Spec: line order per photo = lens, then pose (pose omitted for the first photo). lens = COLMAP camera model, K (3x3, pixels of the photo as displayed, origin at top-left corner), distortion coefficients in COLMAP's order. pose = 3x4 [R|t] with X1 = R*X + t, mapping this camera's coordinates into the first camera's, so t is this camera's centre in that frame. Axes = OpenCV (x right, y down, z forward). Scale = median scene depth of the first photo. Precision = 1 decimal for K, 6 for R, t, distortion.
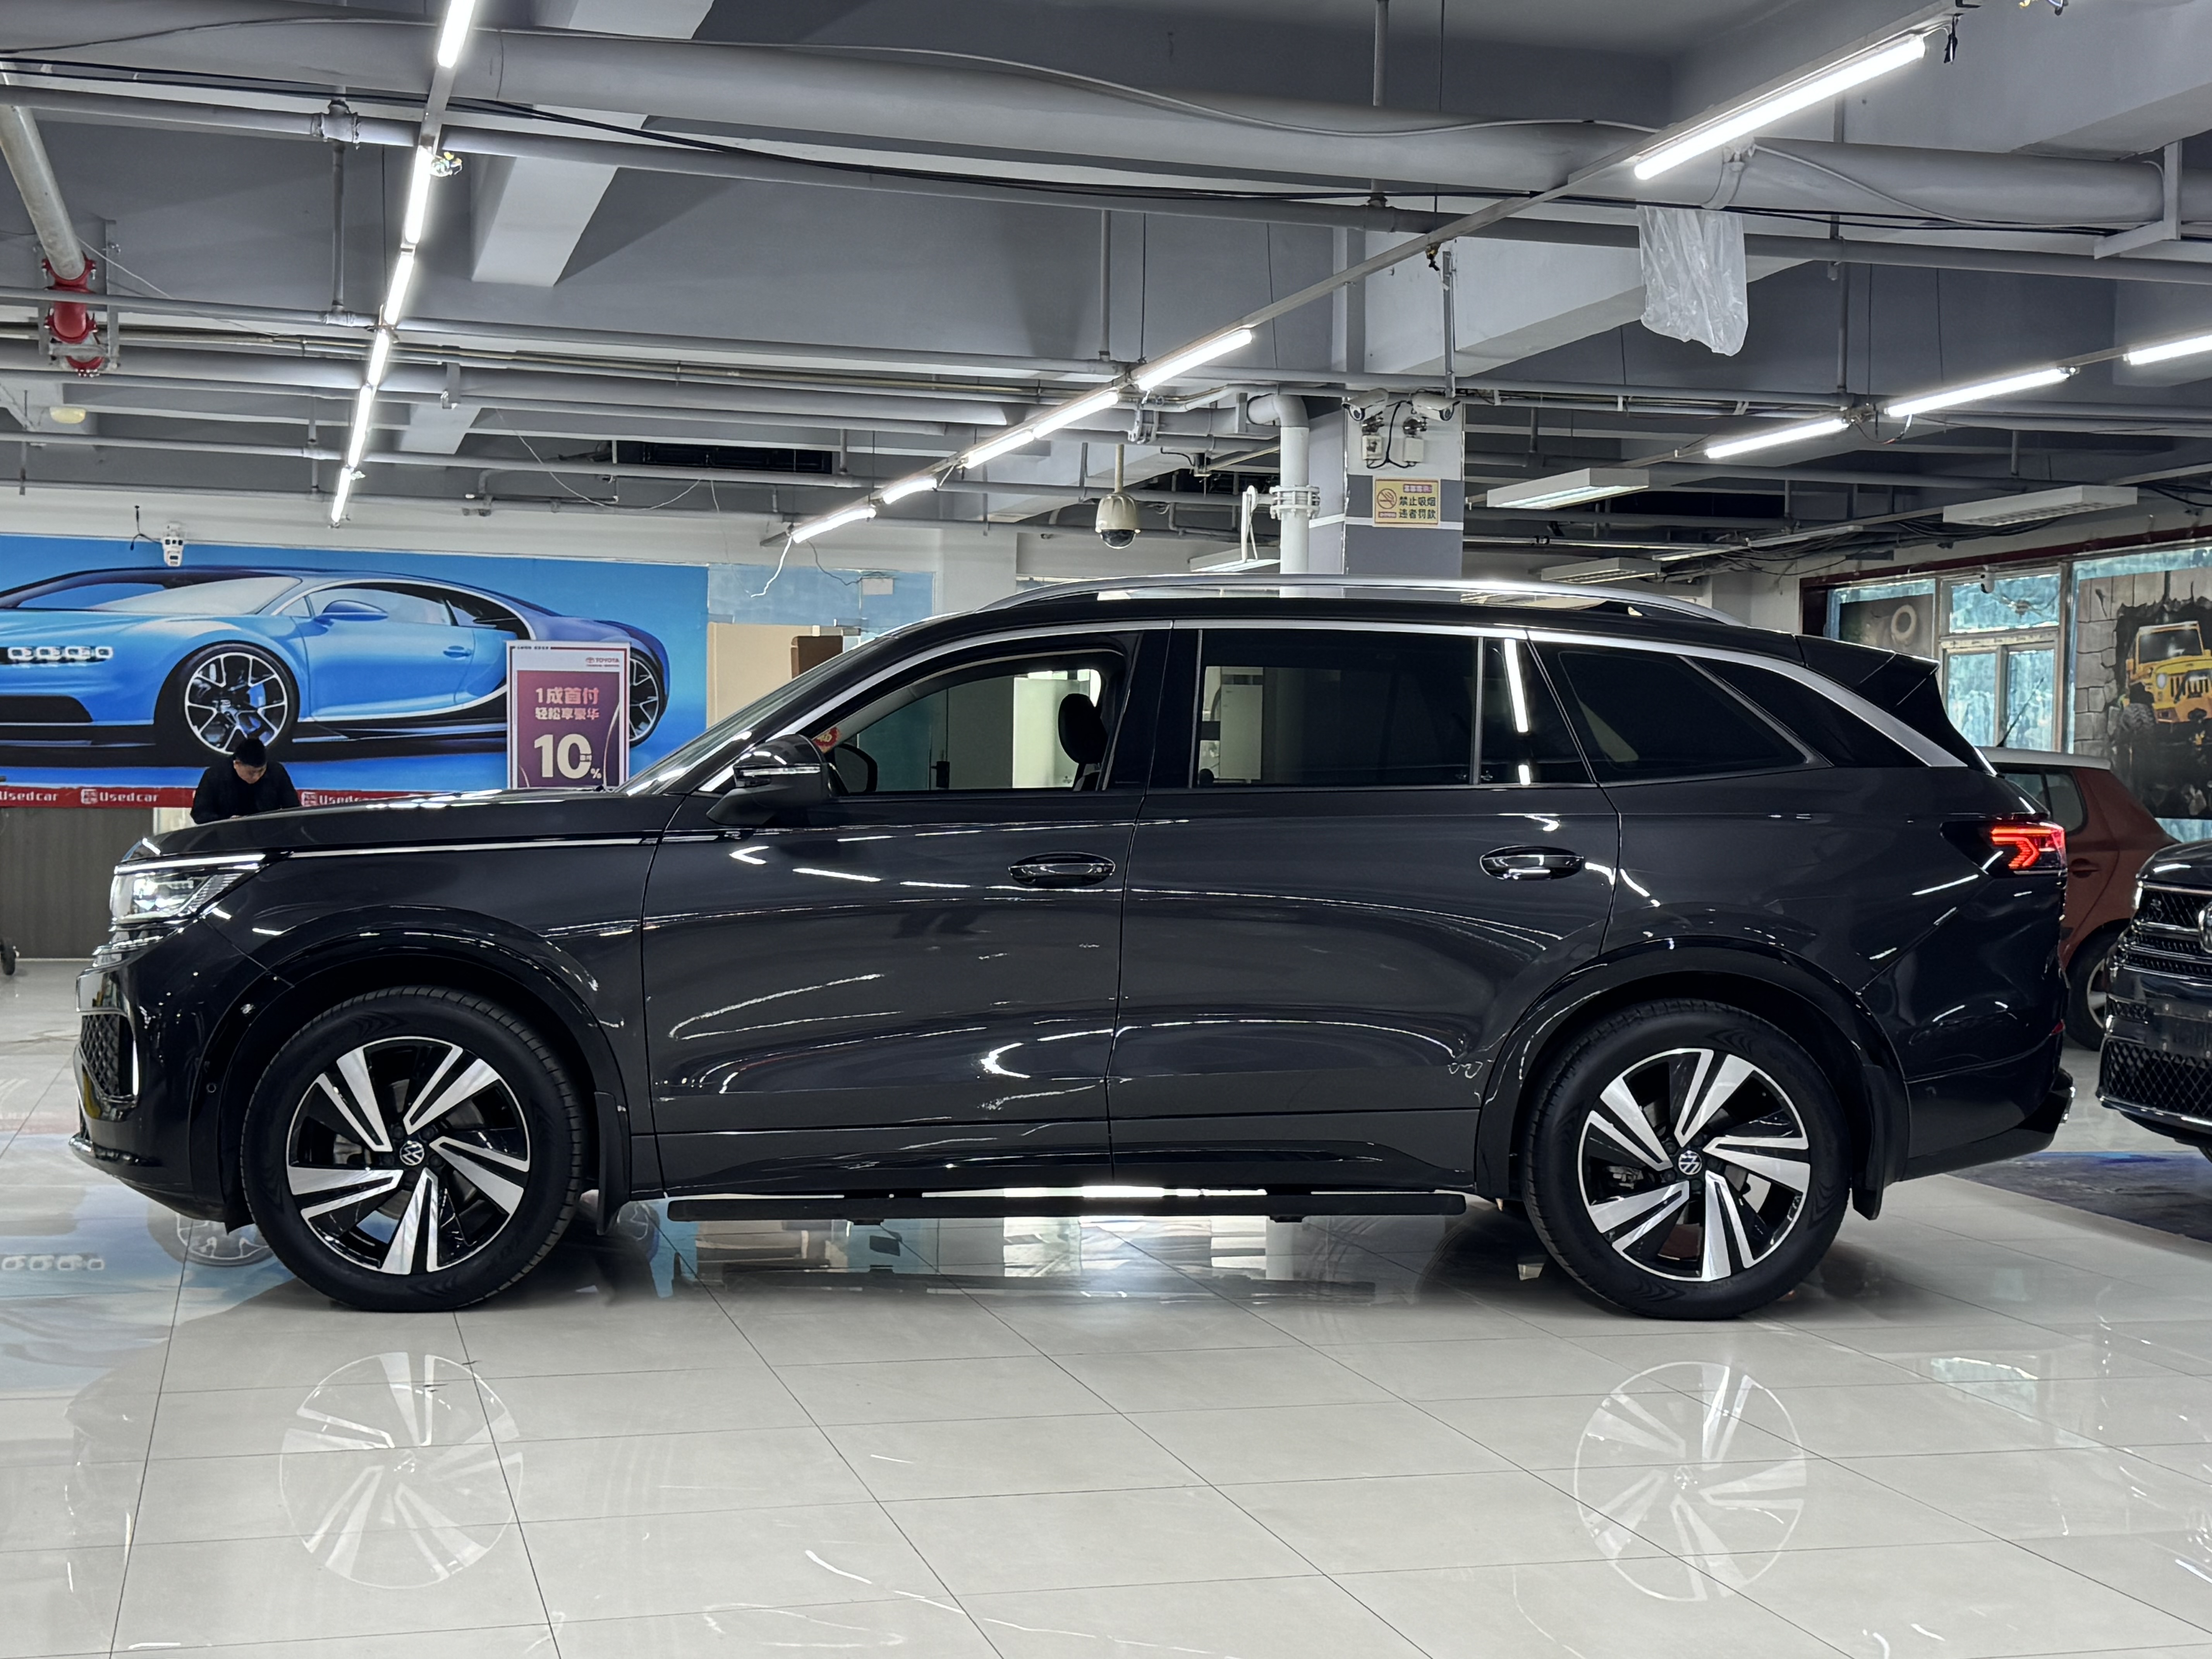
lens RADIAL K [[2993.1, 0, 1118.8], [0, 2993.1, 818.1], [0, 0, 1]] dist [0.126431, 0.000000]
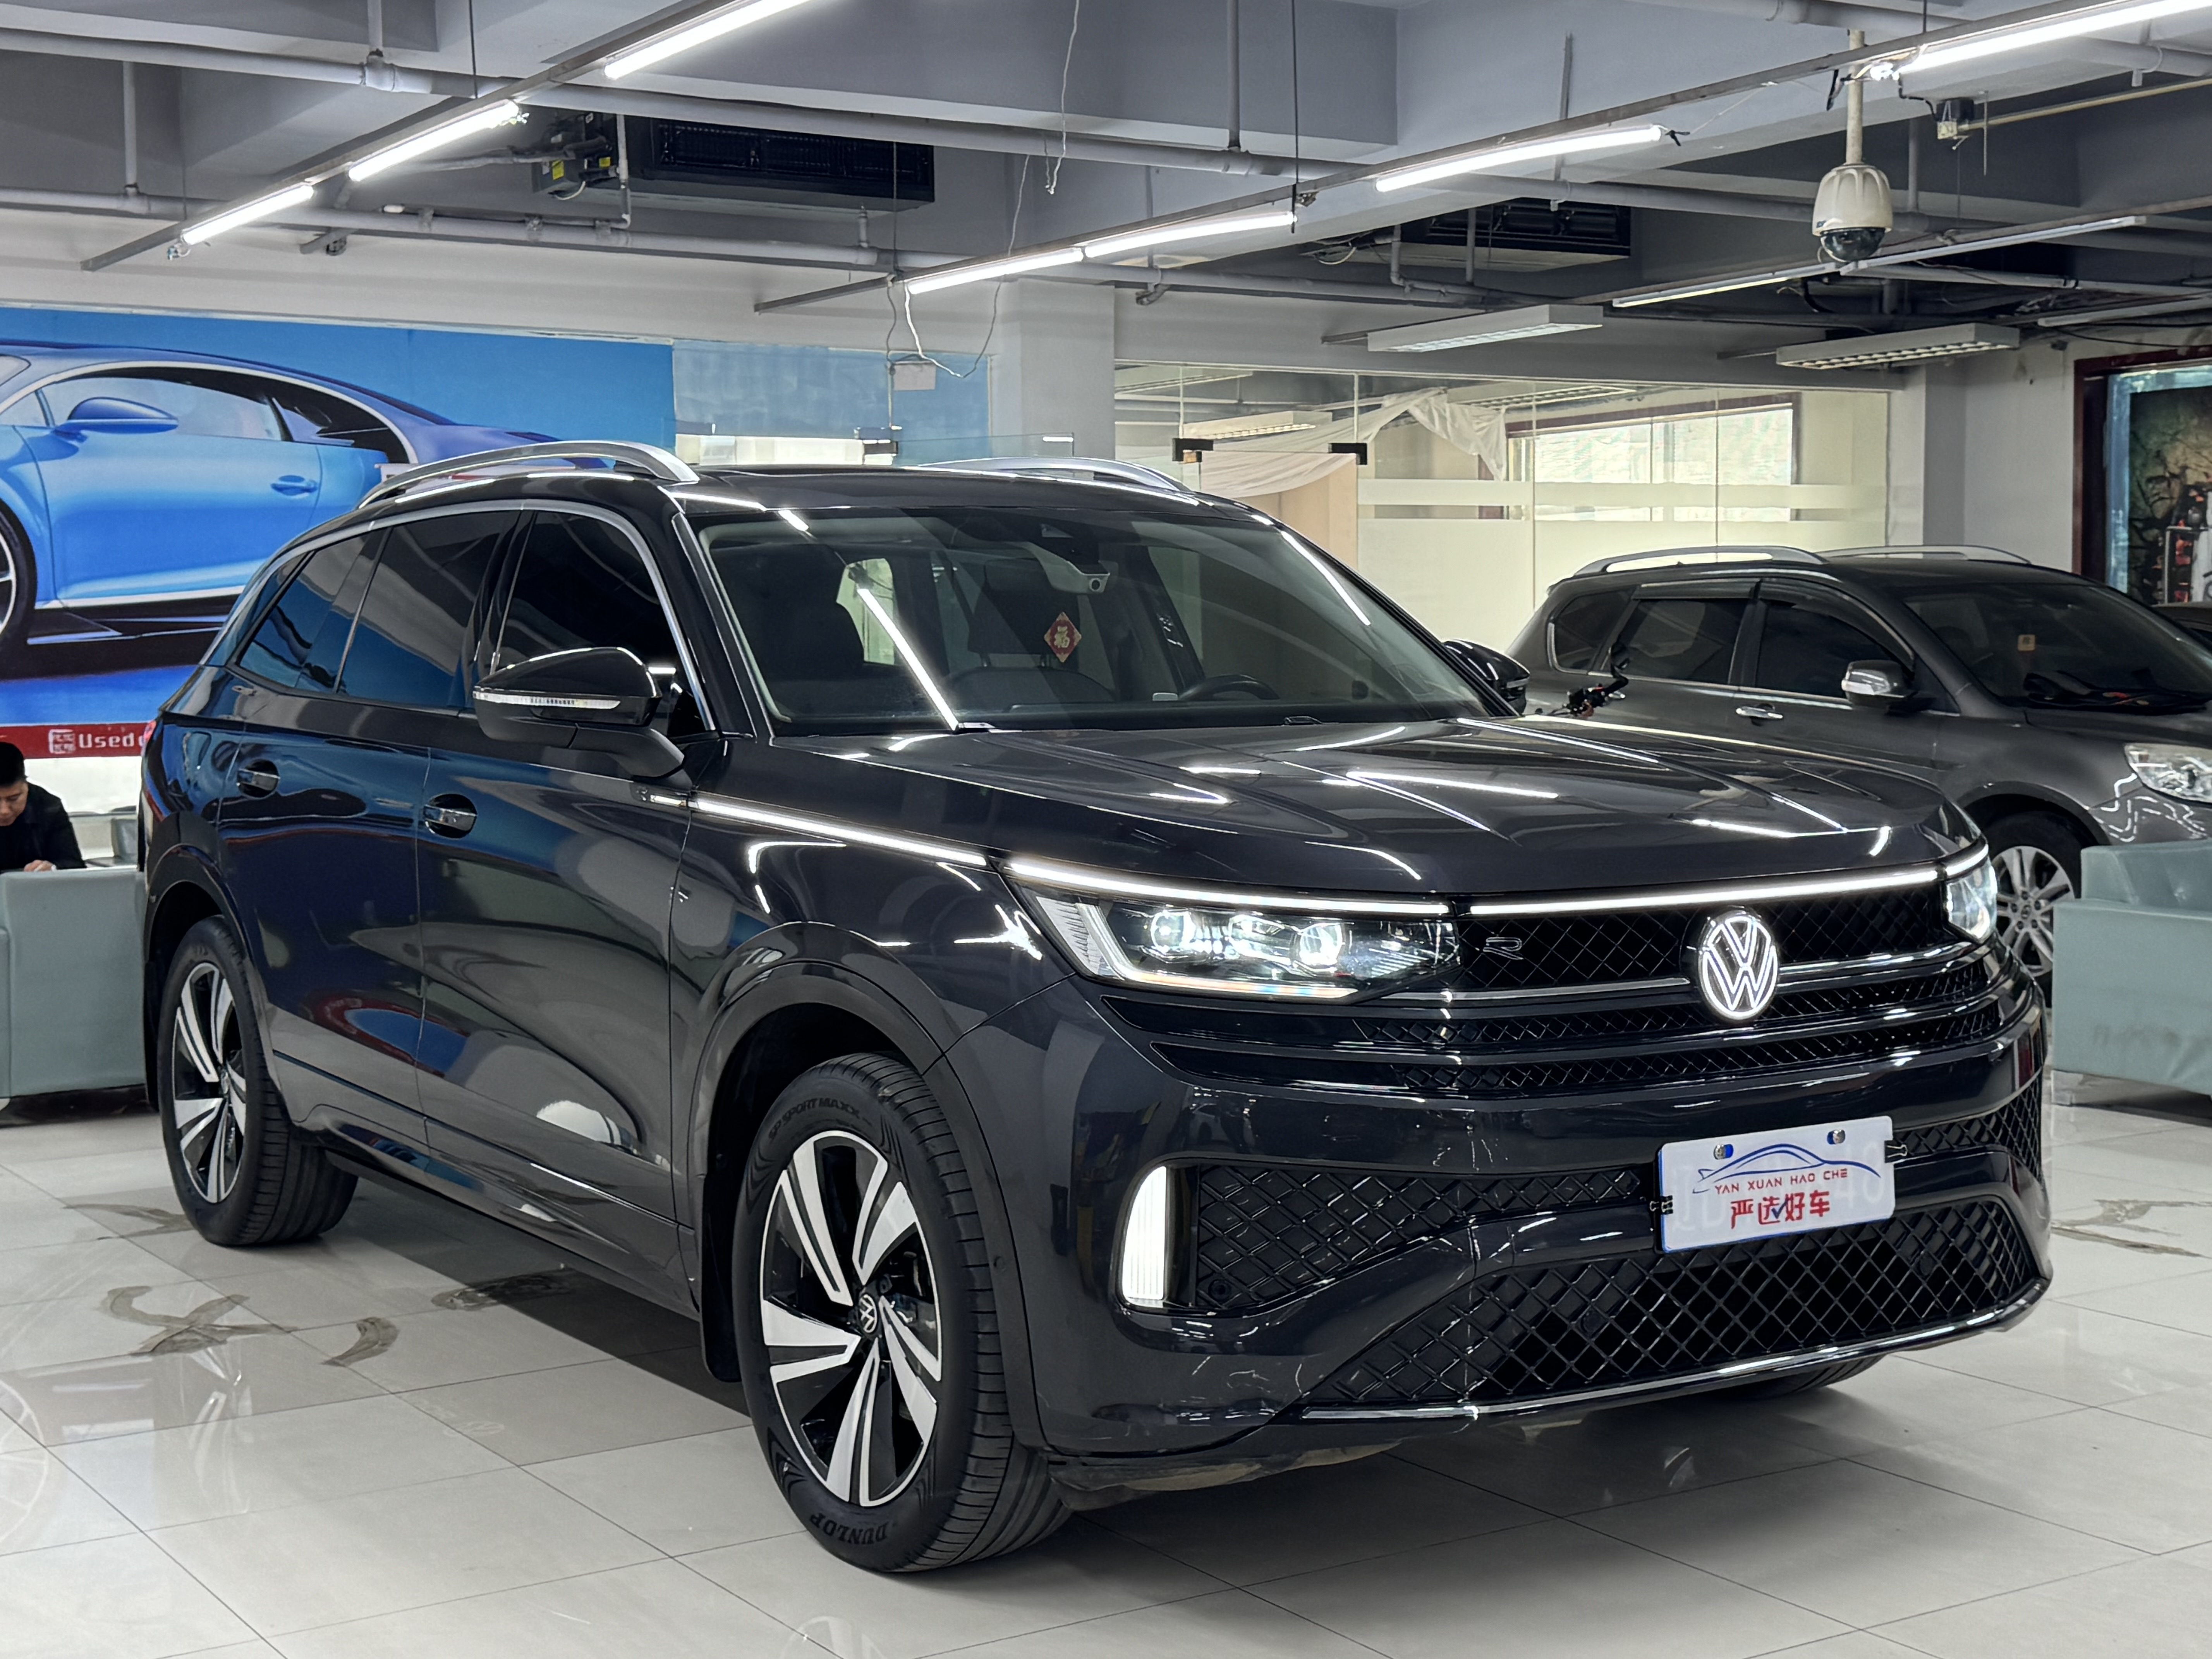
lens RADIAL K [[2993.1, 0, 1028.5], [0, 2993.1, 813.0], [0, 0, 1]] dist [0.126431, 0.000000]
pose [[0.963789, -0.042422, 0.263270, -0.241919], [0.030071, 0.998258, 0.050770, -0.016518], [-0.264965, -0.041014, 0.963385, 0.386170]]
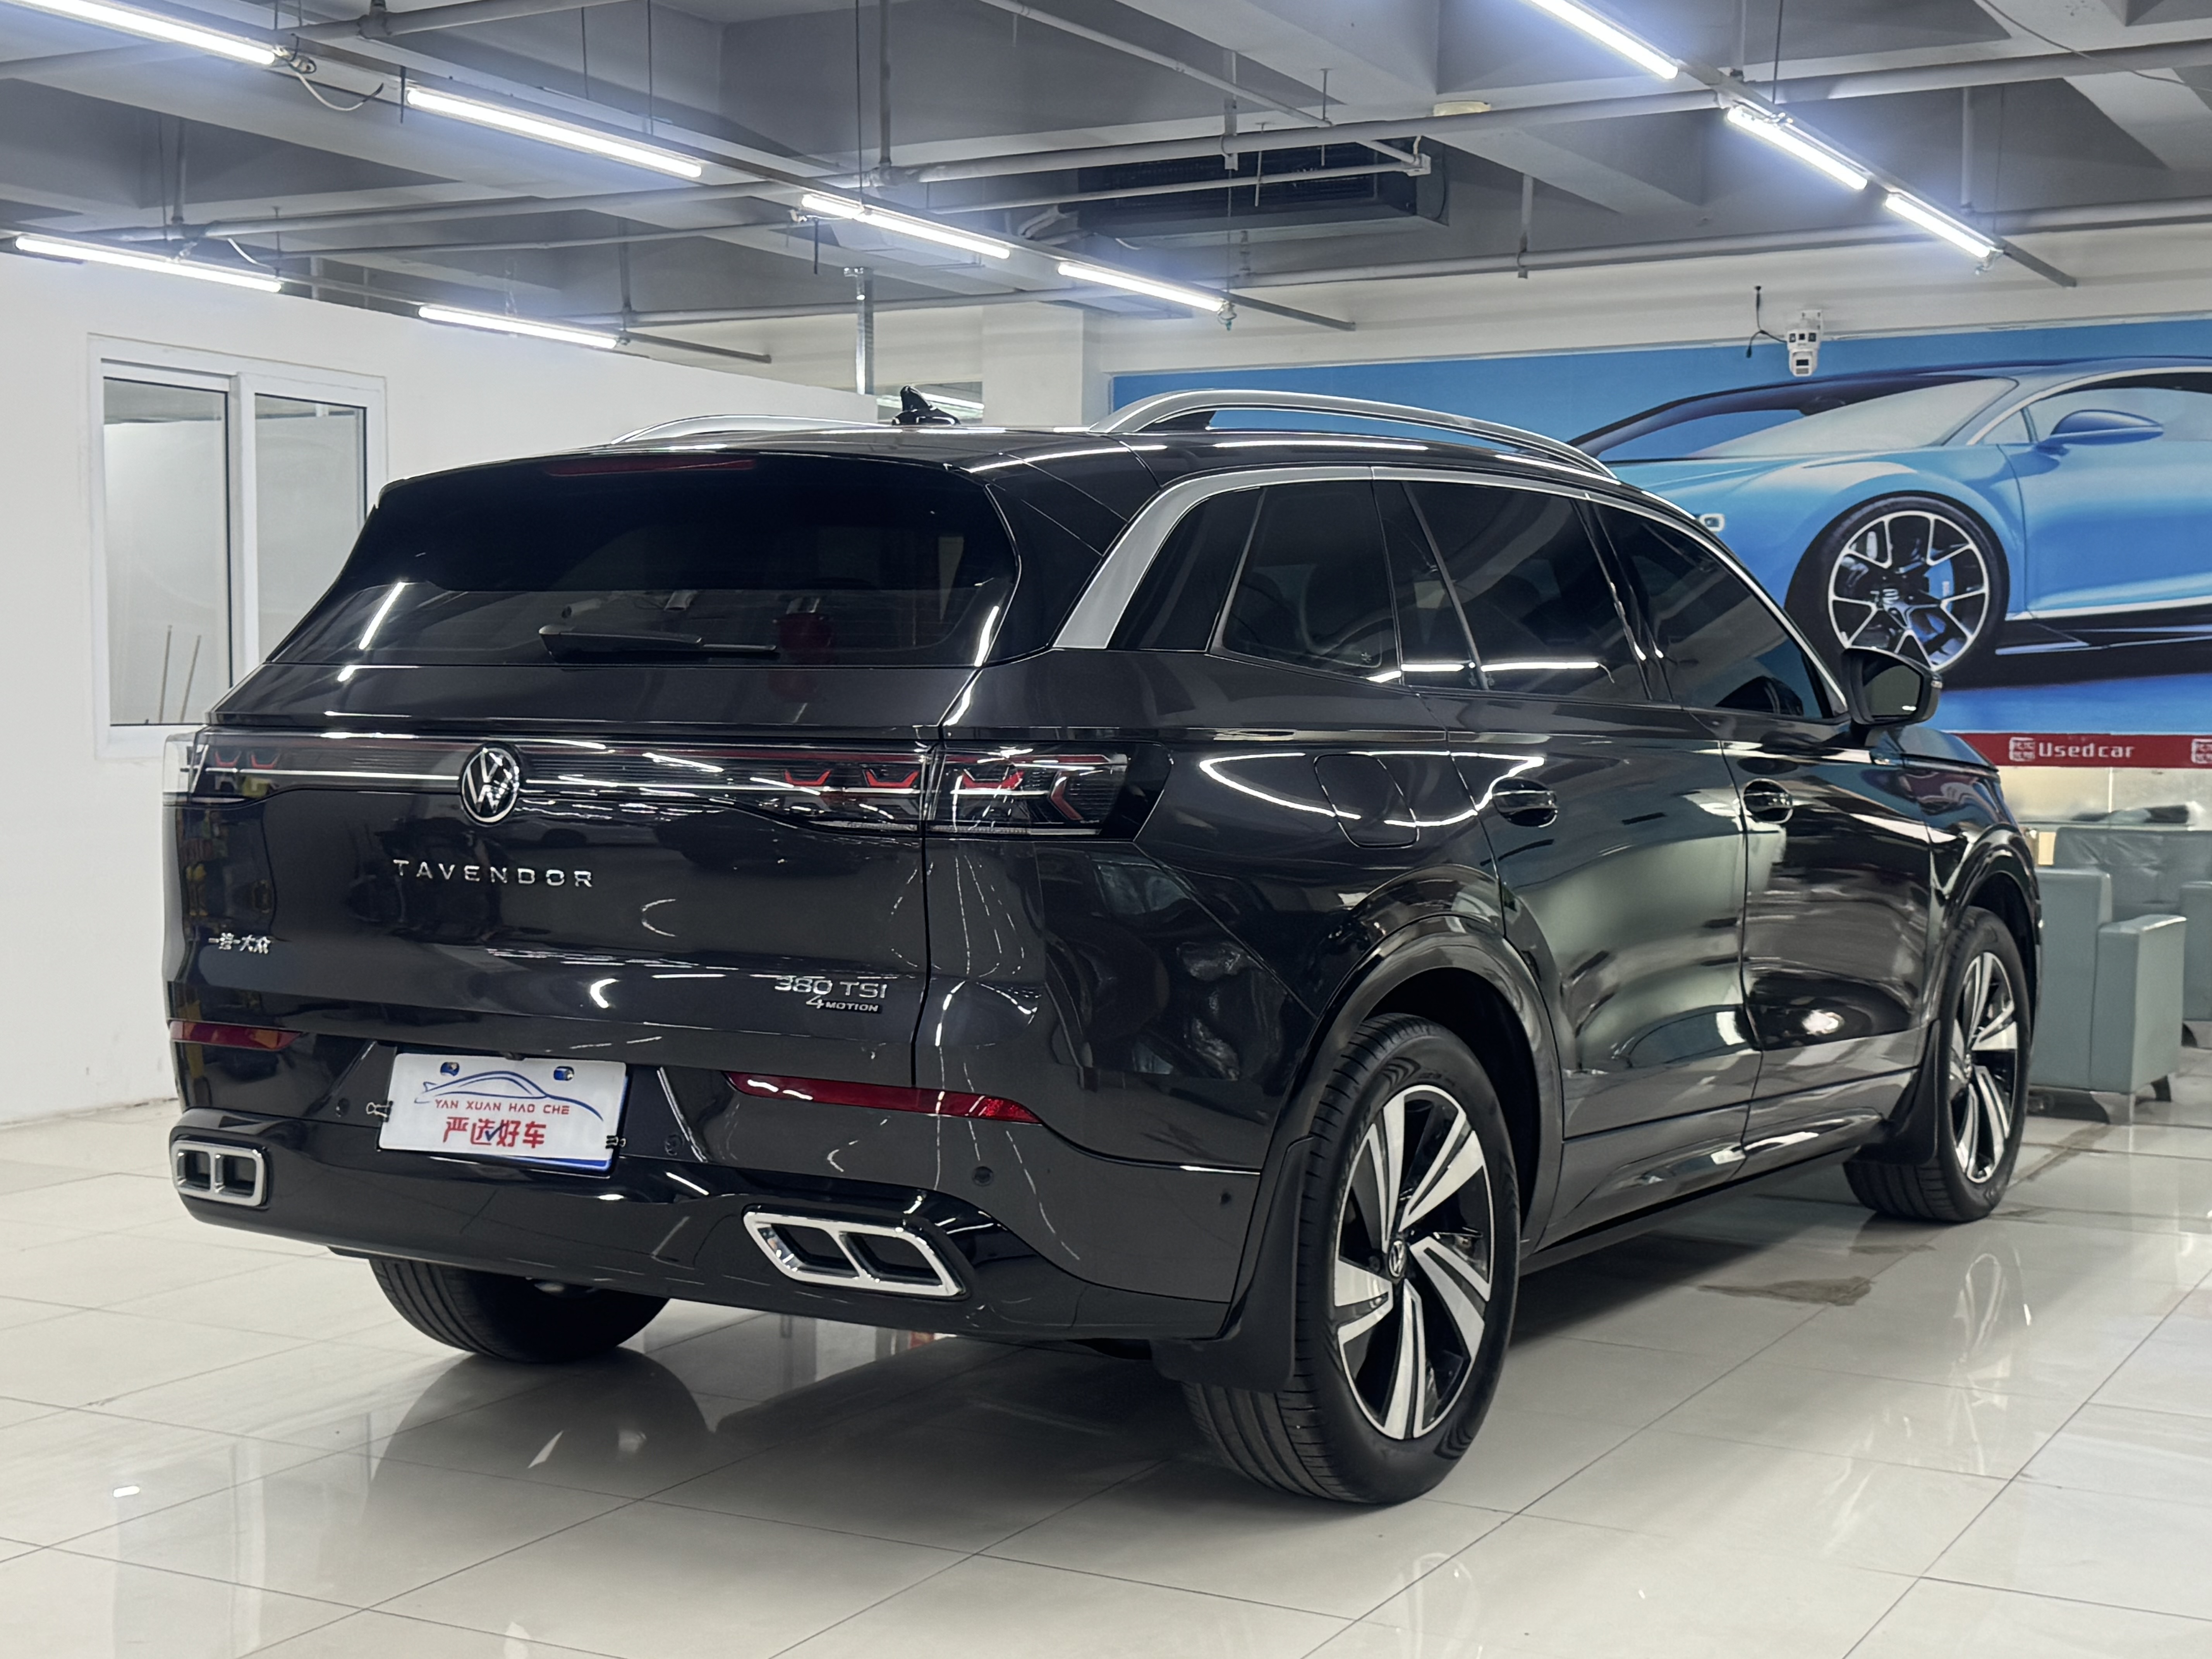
lens RADIAL K [[2993.1, 0, 1080.6], [0, 2993.1, 835.0], [0, 0, 1]] dist [0.126431, 0.000000]
pose [[0.706792, 0.020387, -0.707128, 0.026522], [-0.001011, 0.999613, 0.027810, -0.005558], [0.707421, -0.018941, 0.706539, 0.440307]]
